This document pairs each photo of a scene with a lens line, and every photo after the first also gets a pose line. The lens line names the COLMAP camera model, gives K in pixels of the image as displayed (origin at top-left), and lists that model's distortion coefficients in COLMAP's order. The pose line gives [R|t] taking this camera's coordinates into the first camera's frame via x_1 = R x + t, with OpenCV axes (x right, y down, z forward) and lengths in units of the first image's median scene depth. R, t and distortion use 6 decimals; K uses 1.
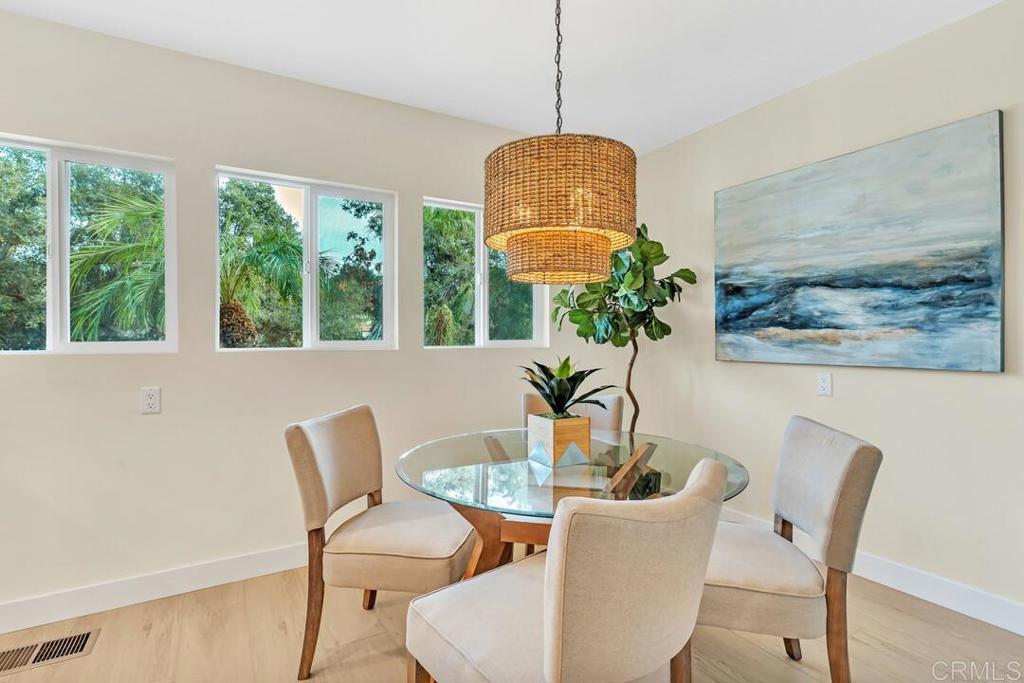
lens RADIAL K [[500.9, 0, 510.6], [0, 500.9, 338.0], [0, 0, 1]] dist [-0.001555, -0.000043]
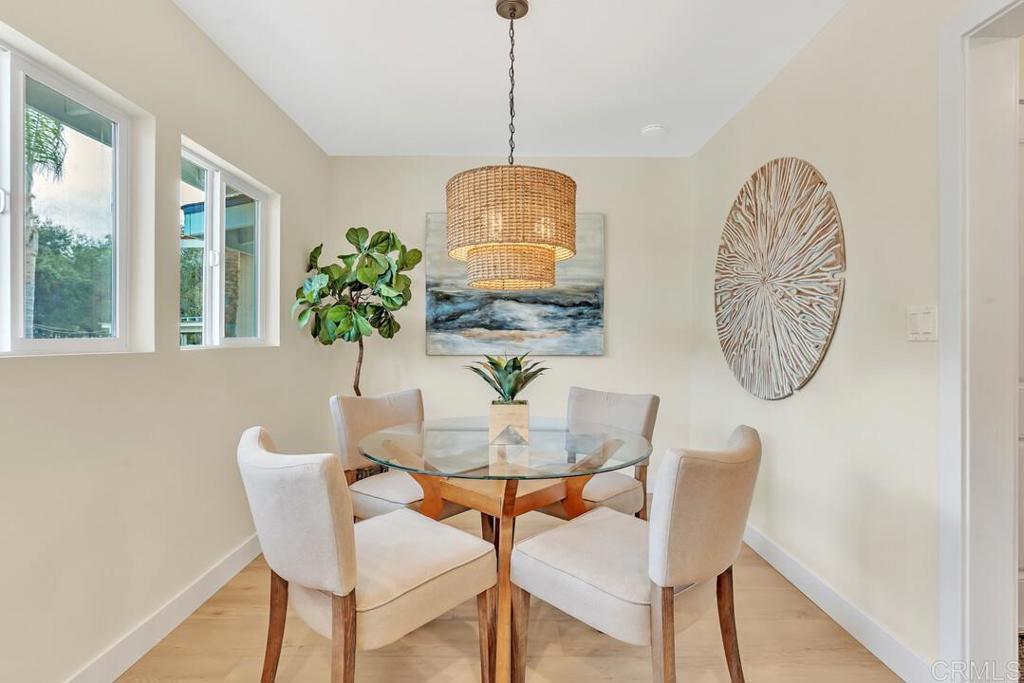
lens RADIAL K [[494.0, 0, 512.0], [0, 494.0, 341.5], [0, 0, 1]] dist [-0.006919, -0.000025]
pose [[0.513889, -0.006767, 0.857830, -0.584923], [-0.003738, 0.999942, 0.010128, 0.000058], [-0.857848, -0.008411, 0.513834, 0.264849]]
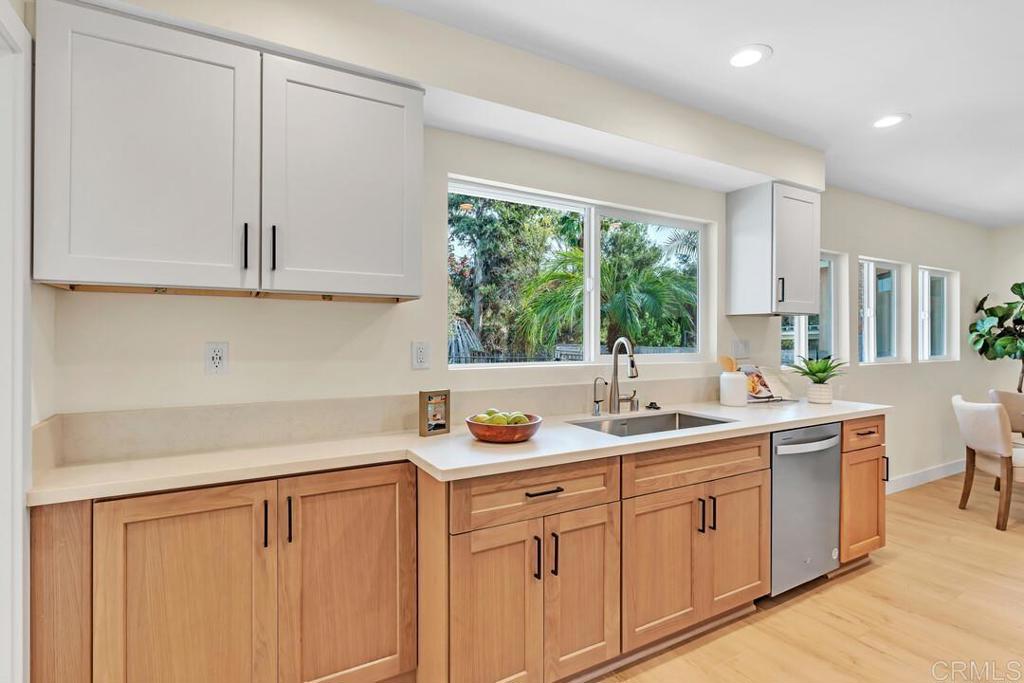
lens RADIAL K [[500.9, 0, 510.6], [0, 500.9, 338.0], [0, 0, 1]] dist [-0.001555, -0.000043]
pose [[0.999653, 0.002180, -0.026260, -1.576676], [-0.002134, 0.999996, 0.001786, -0.063193], [0.026264, -0.001729, 0.999654, -0.681892]]
